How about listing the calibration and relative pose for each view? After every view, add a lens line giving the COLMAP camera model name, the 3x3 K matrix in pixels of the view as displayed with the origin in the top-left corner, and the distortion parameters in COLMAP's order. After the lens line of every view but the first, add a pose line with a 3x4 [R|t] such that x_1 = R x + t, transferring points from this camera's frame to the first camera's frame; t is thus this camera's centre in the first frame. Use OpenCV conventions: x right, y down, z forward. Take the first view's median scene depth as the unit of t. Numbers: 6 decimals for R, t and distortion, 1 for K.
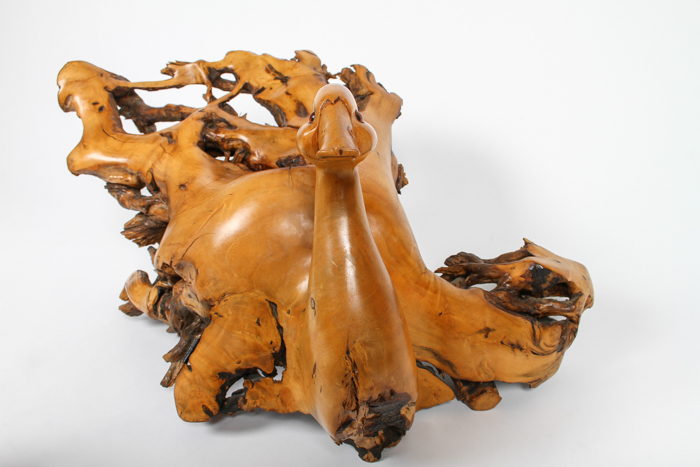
lens RADIAL K [[568.0, 0, 350.8], [0, 568.0, 234.5], [0, 0, 1]] dist [-0.095043, 0.005886]
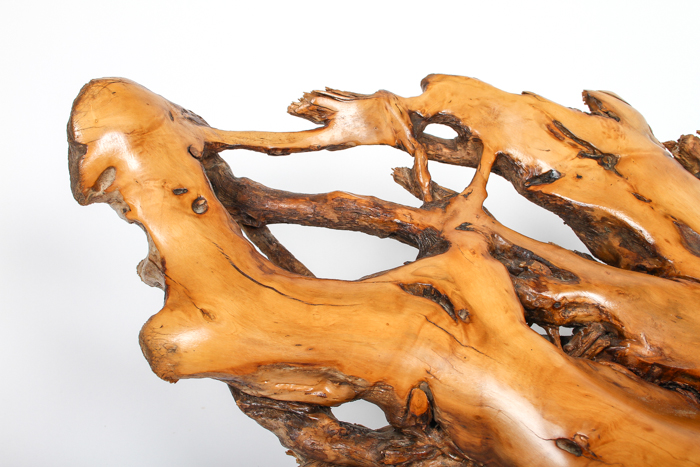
lens RADIAL K [[872.1, 0, 345.0], [0, 872.1, 234.1], [0, 0, 1]] dist [-0.056588, 0.000000]
pose [[0.941961, -0.008916, 0.335605, -0.626798], [0.006432, 0.999943, 0.008512, -0.232672], [-0.335662, -0.005859, 0.941964, 0.385564]]
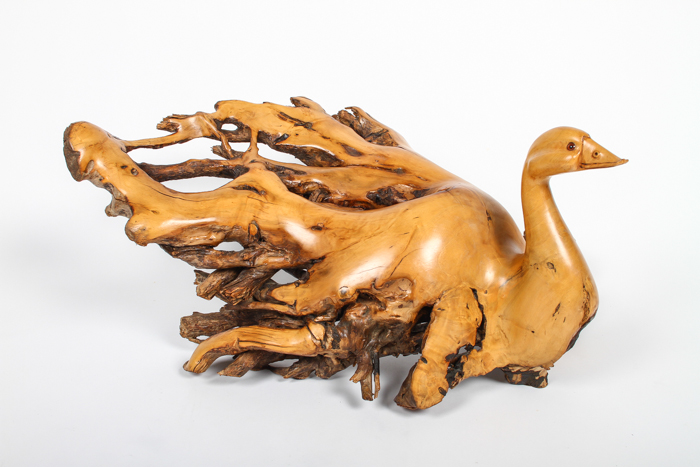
lens RADIAL K [[794.6, 0, 350.6], [0, 794.6, 233.9], [0, 0, 1]] dist [-0.055628, 0.000000]
pose [[0.770450, -0.169436, 0.614572, -1.095370], [0.224629, 0.974358, -0.012975, -0.034982], [-0.596615, 0.148047, 0.788754, -0.238656]]
